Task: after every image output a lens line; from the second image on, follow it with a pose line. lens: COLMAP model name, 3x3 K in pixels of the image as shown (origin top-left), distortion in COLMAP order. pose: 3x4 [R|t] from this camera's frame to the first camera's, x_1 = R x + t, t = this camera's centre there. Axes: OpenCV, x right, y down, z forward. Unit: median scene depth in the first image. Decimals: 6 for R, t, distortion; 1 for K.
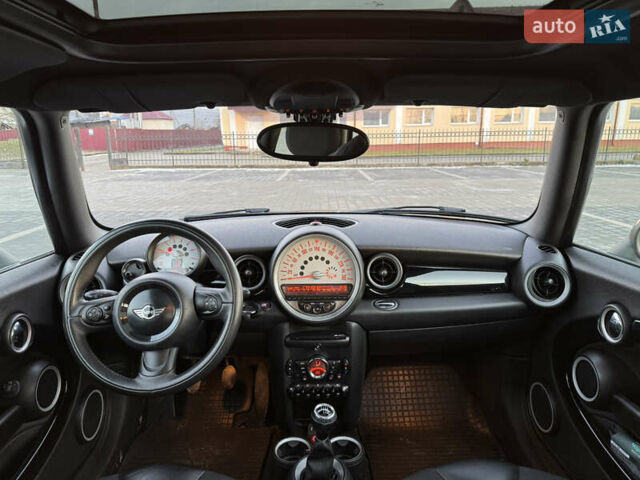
lens RADIAL K [[451.2, 0, 319.7], [0, 451.2, 237.6], [0, 0, 1]] dist [0.074486, -0.061865]
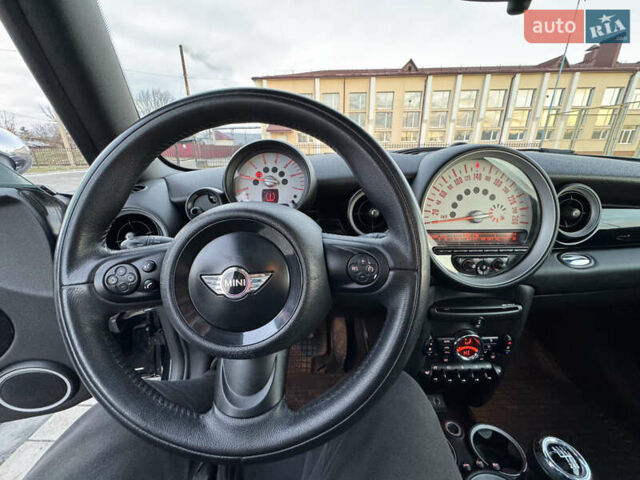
lens RADIAL K [[262.9, 0, 320.5], [0, 262.9, 238.4], [0, 0, 1]] dist [-0.001245, -0.000078]
pose [[0.999998, 0.001197, 0.001606, -0.236772], [-0.001359, 0.994445, 0.105247, 0.074400], [-0.001471, -0.105249, 0.994445, 0.607184]]
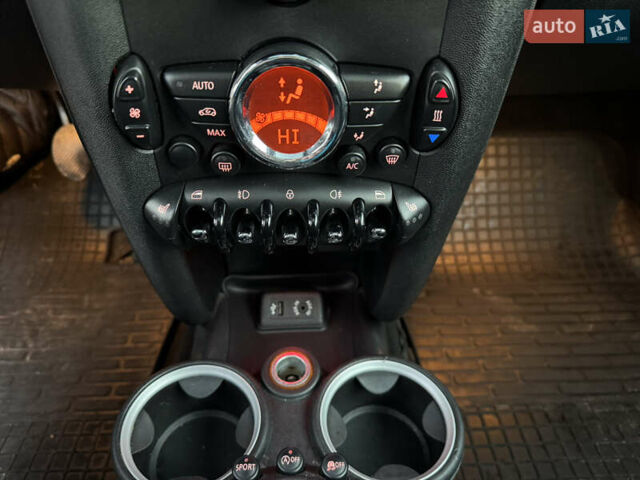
lens RADIAL K [[451.2, 0, 321.8], [0, 451.2, 240.1], [0, 0, 1]] dist [0.074486, -0.061865]
pose [[0.998762, 0.006985, 0.049253, 0.000788], [-0.028690, 0.889729, 0.455588, 0.250441], [-0.040639, -0.456437, 0.888827, 0.812465]]
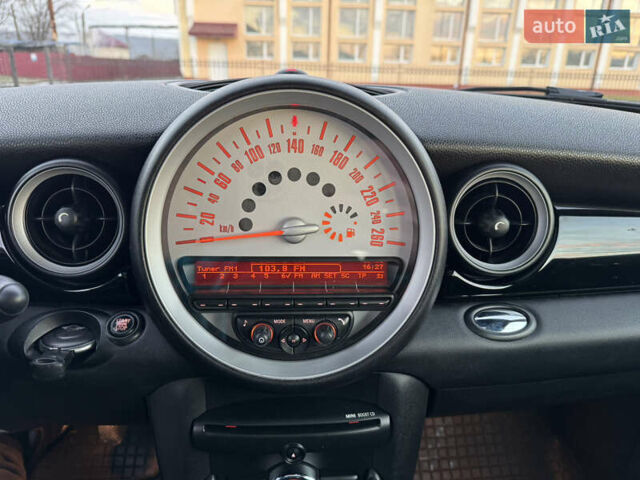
lens RADIAL K [[466.5, 0, 319.4], [0, 466.5, 244.1], [0, 0, 1]] dist [0.002030, -0.009531]
pose [[0.997508, 0.013486, 0.069248, -0.010760], [-0.022461, 0.991192, 0.130515, 0.049729], [-0.066878, -0.131745, 0.989025, 0.671503]]
